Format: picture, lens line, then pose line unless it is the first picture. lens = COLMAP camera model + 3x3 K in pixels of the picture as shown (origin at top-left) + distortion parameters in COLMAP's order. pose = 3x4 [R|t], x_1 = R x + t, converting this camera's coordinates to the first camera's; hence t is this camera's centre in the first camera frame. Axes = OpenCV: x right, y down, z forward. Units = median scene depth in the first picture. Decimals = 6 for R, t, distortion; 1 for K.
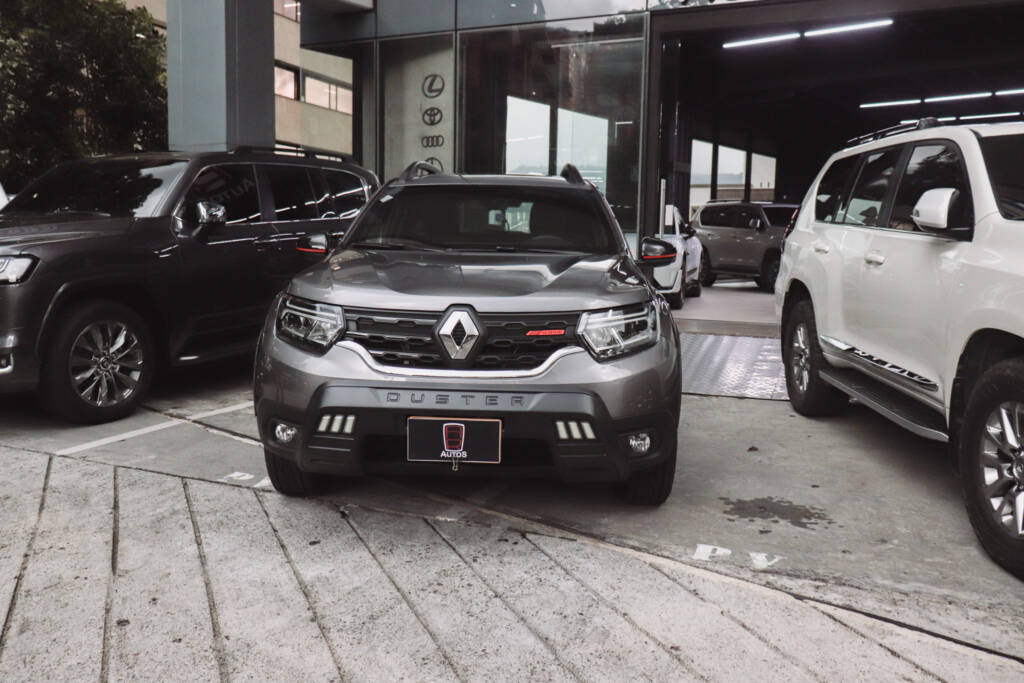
lens RADIAL K [[822.4, 0, 514.8], [0, 822.4, 340.0], [0, 0, 1]] dist [-0.011705, 0.001021]
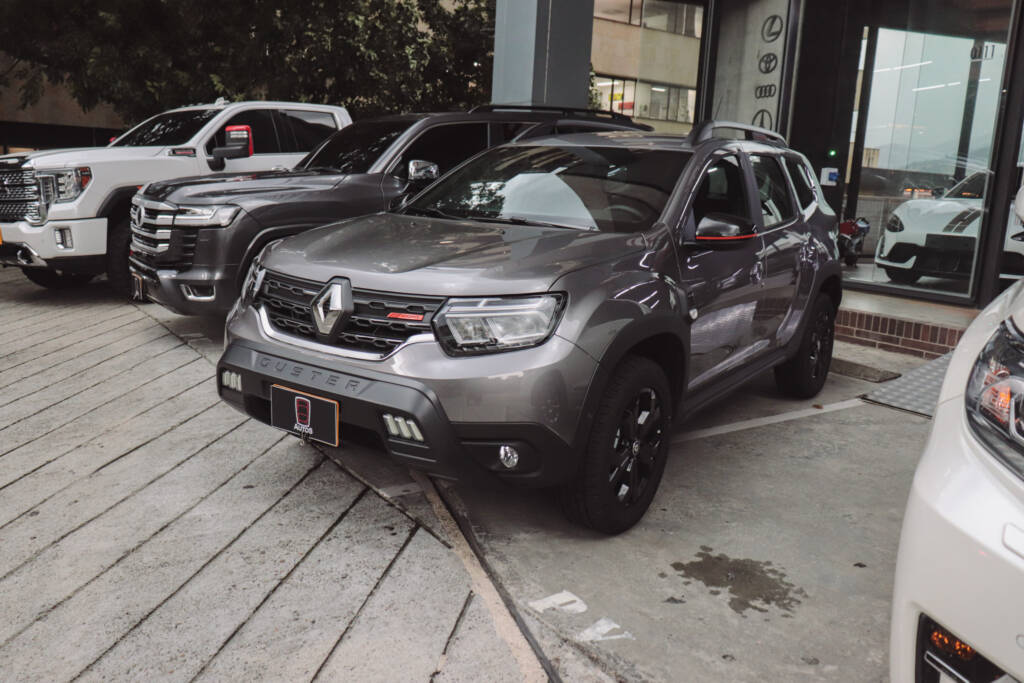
lens RADIAL K [[822.4, 0, 514.8], [0, 822.4, 340.0], [0, 0, 1]] dist [-0.011705, 0.001021]
pose [[0.840523, 0.124702, -0.527228, 0.601028], [-0.094652, 0.991983, 0.083732, -0.067879], [0.533443, -0.020476, 0.845588, 0.285601]]
